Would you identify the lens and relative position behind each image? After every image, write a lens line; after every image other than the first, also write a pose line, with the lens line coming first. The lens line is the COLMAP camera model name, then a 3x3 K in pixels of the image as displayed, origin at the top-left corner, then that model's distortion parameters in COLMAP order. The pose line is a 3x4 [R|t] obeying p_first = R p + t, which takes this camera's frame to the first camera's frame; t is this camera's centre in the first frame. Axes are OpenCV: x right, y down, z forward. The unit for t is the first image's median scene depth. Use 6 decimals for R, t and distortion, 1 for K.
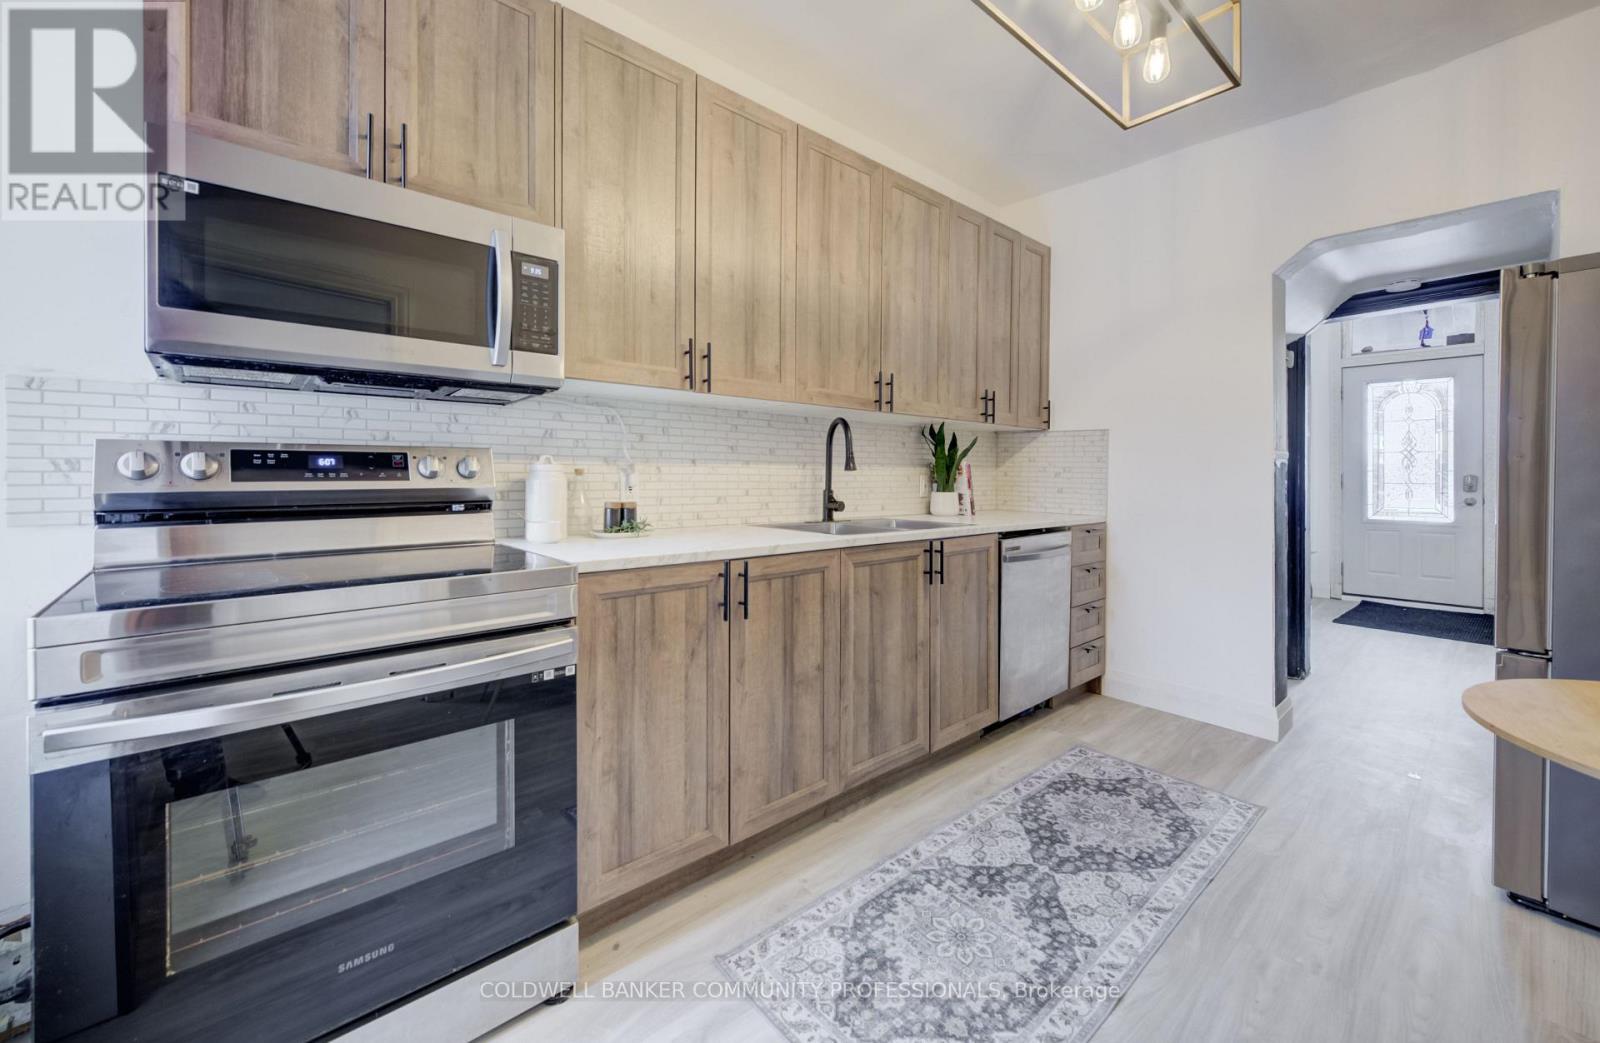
lens RADIAL K [[651.5, 0, 794.8], [0, 651.5, 471.5], [0, 0, 1]] dist [-0.001365, 0.000447]
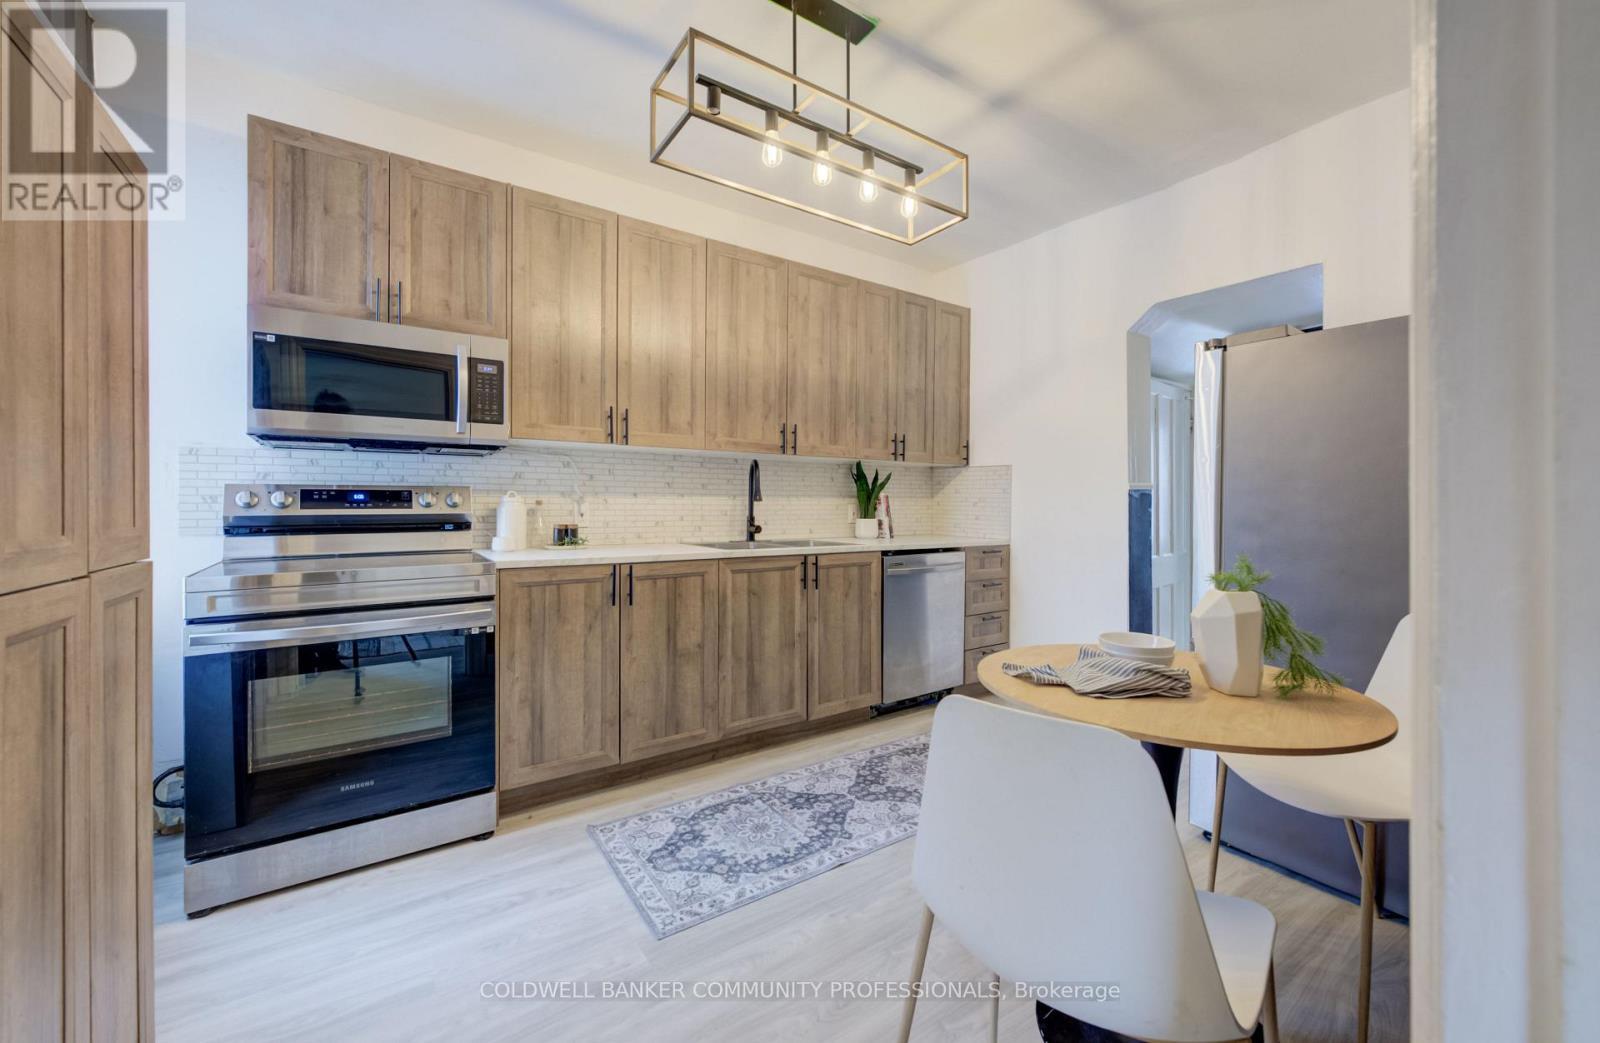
lens RADIAL K [[637.7, 0, 790.9], [0, 637.7, 497.9], [0, 0, 1]] dist [-0.001263, -0.000194]
pose [[0.991715, -0.002791, -0.128426, 0.430348], [0.002060, 0.999981, -0.005820, -0.000556], [0.128440, 0.005507, 0.991702, -0.325473]]
